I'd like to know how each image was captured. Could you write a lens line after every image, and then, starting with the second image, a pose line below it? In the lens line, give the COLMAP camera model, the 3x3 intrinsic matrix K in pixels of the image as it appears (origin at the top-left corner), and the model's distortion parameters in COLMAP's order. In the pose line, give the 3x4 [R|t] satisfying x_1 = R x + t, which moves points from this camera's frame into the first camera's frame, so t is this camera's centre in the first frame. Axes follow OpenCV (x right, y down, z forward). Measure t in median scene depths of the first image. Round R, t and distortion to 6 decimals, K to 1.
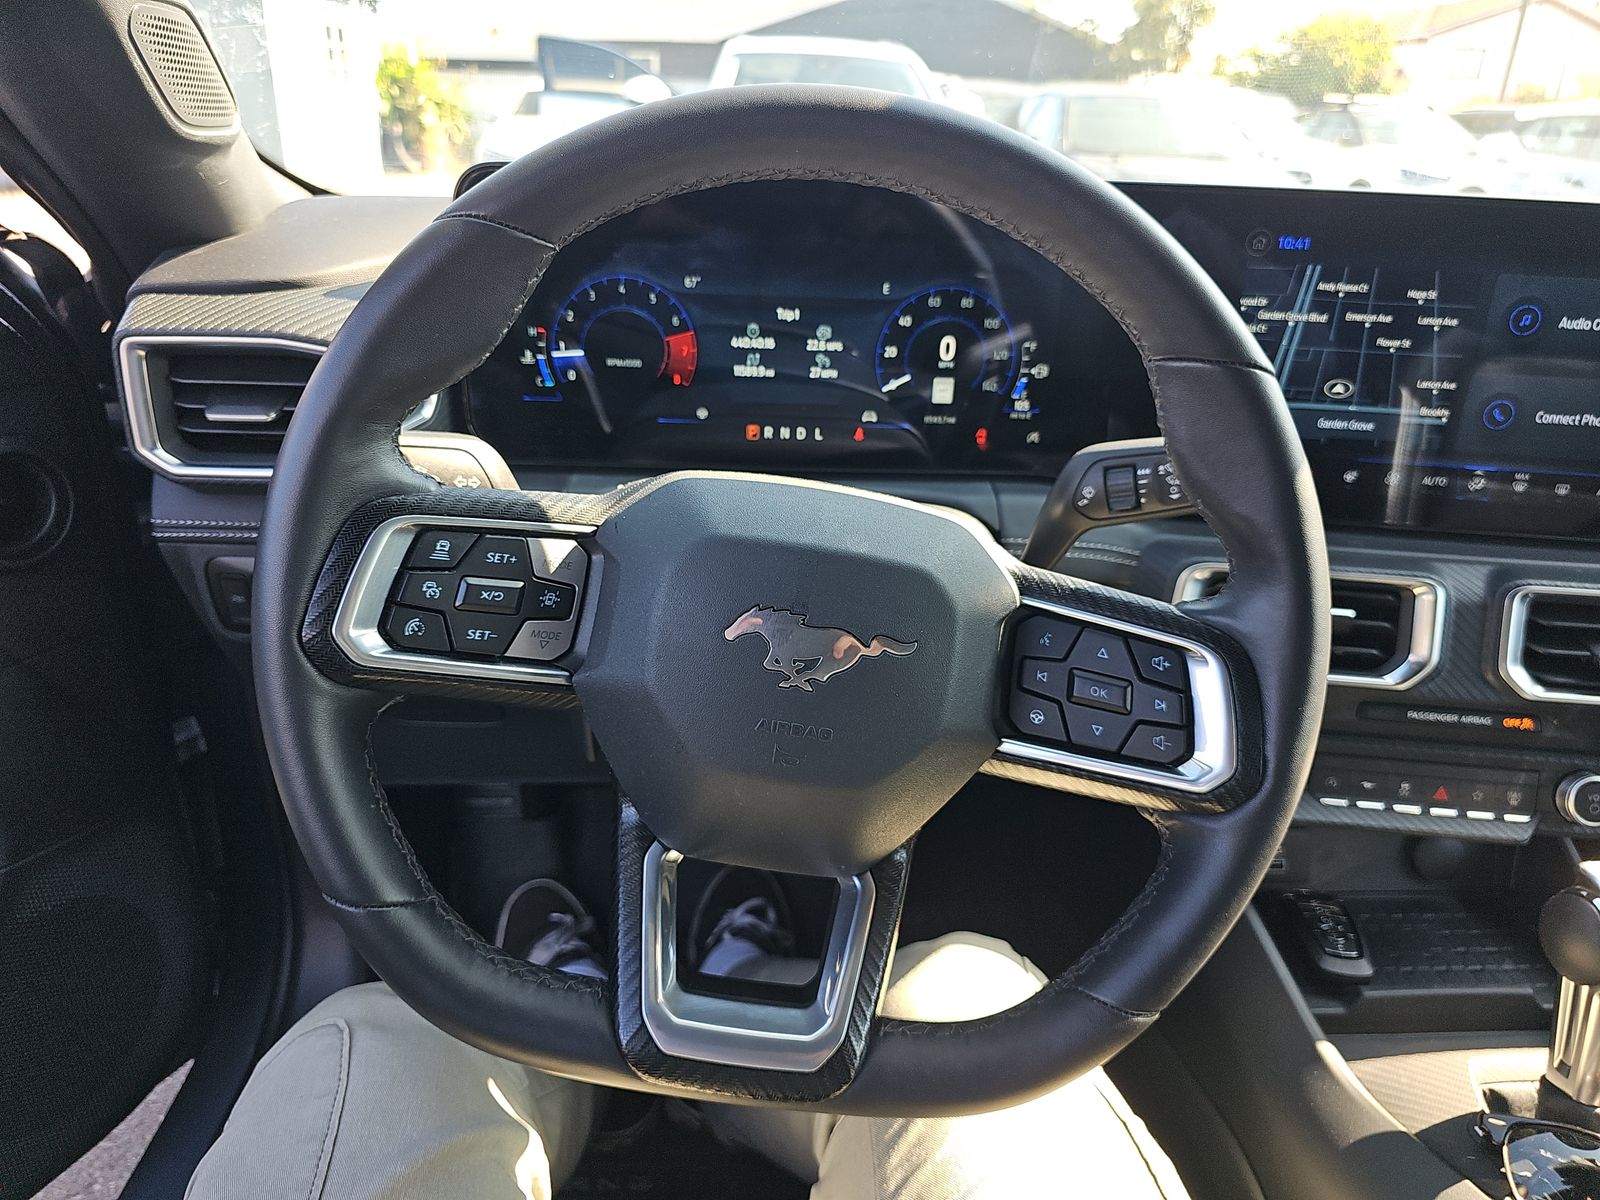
lens RADIAL K [[1056.1, 0, 796.9], [0, 1056.1, 626.5], [0, 0, 1]] dist [0.034725, -0.031455]
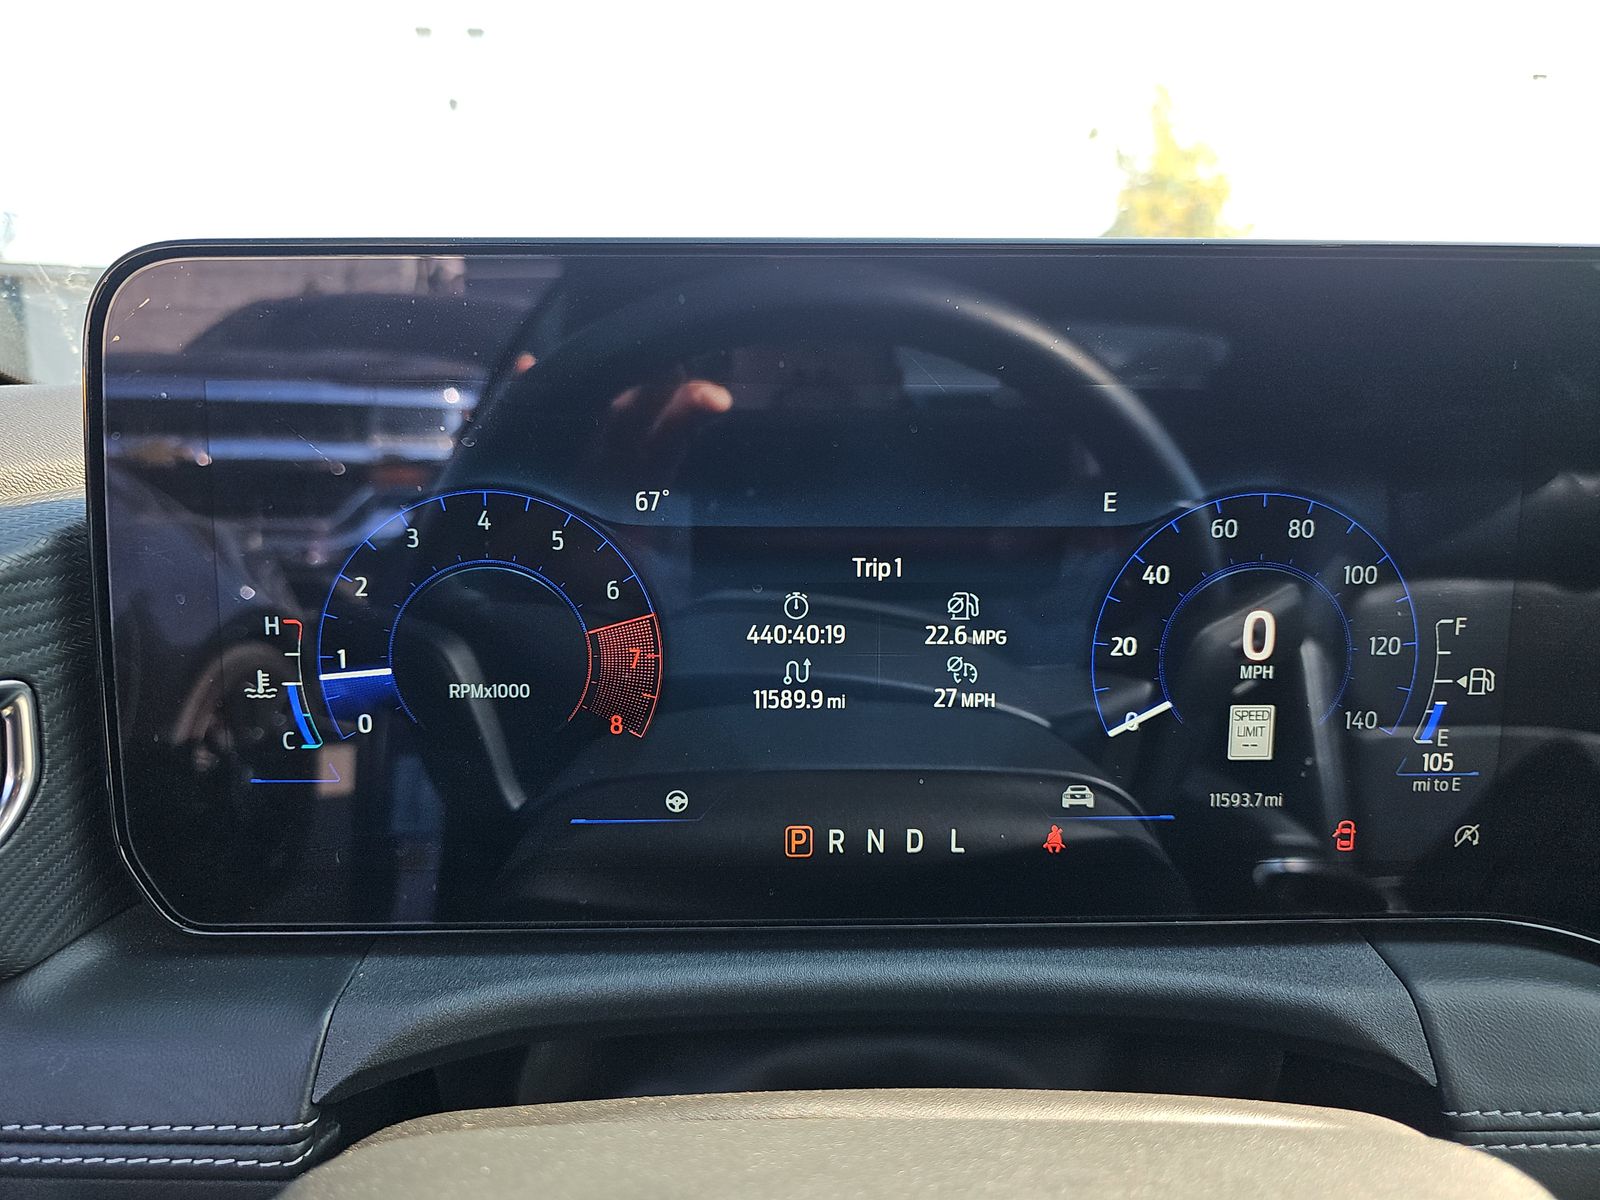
lens RADIAL K [[1056.1, 0, 805.5], [0, 1056.1, 608.2], [0, 0, 1]] dist [0.034725, -0.031455]
pose [[0.999025, -0.028656, -0.033576, -0.023218], [0.018418, 0.961862, -0.272914, -0.162308], [0.040116, 0.272030, 0.961452, 0.588865]]
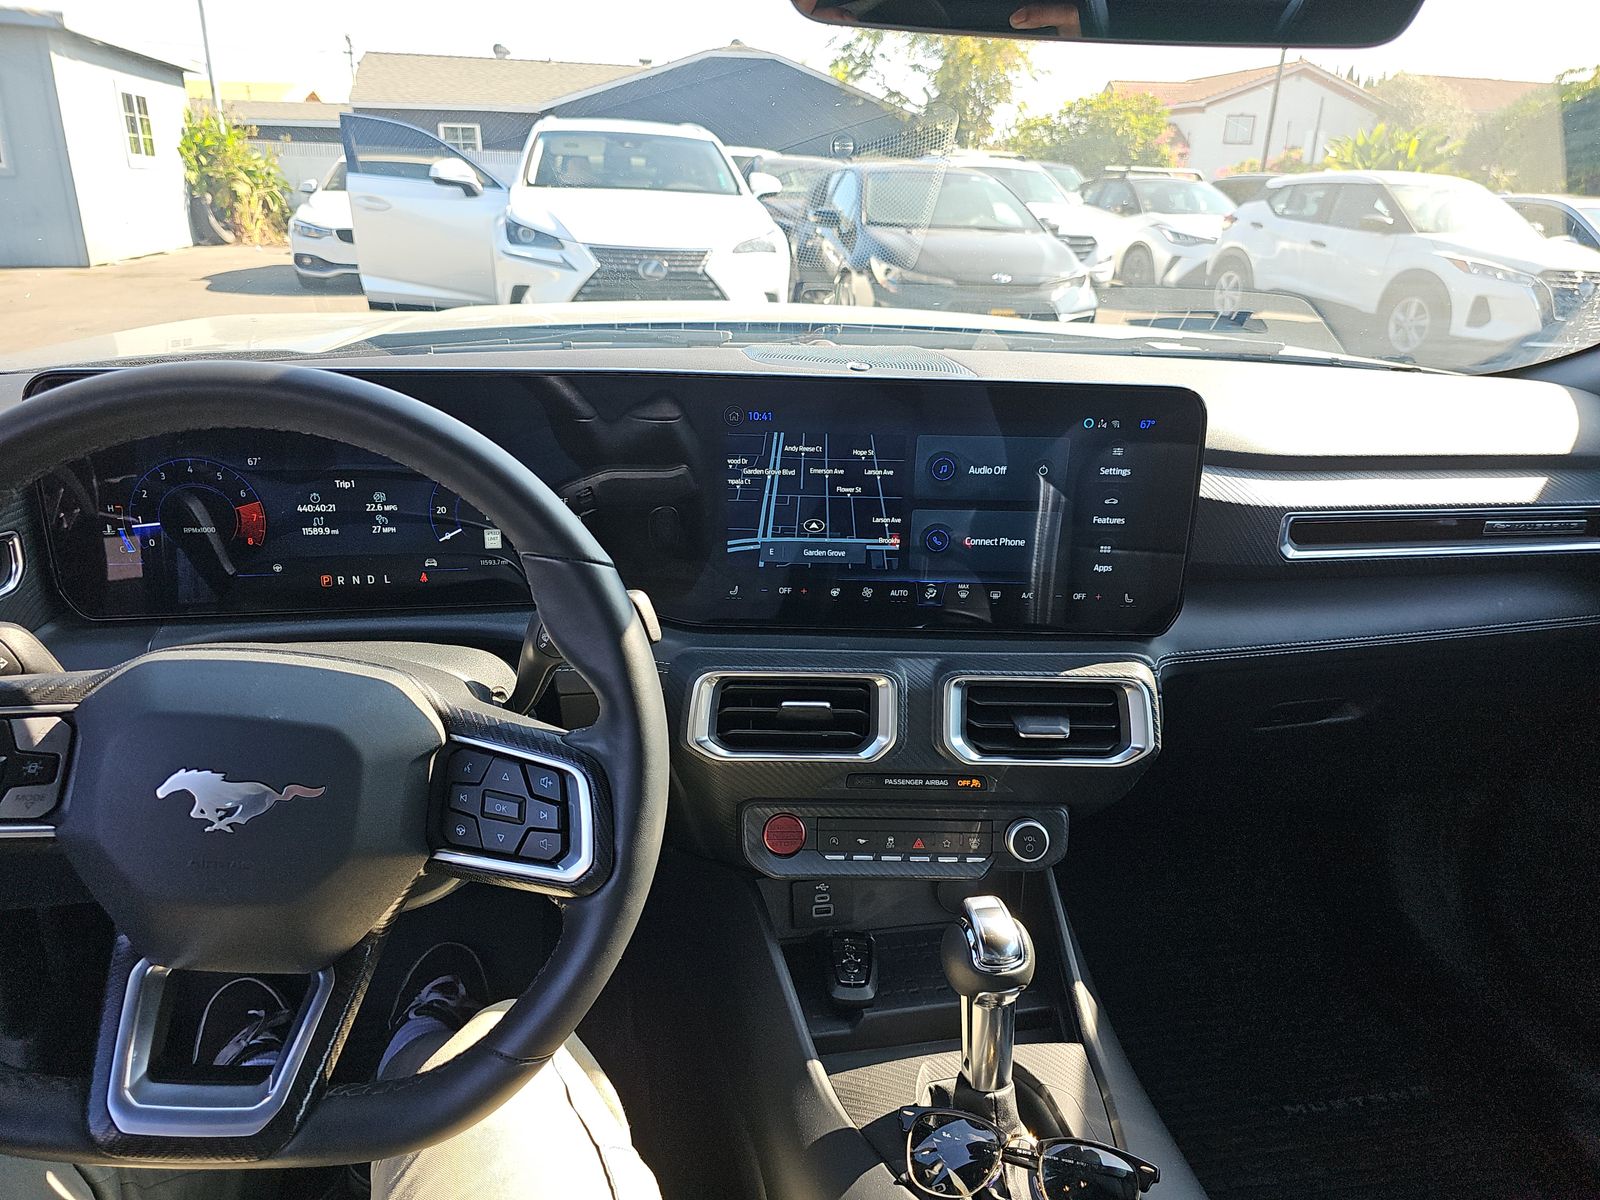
lens RADIAL K [[1056.1, 0, 801.1], [0, 1056.1, 601.9], [0, 0, 1]] dist [0.034725, -0.031455]
pose [[0.990443, -0.051965, 0.127755, 0.335541], [0.059964, 0.996421, -0.059585, -0.060706], [-0.124201, 0.066676, 0.990014, -0.232064]]
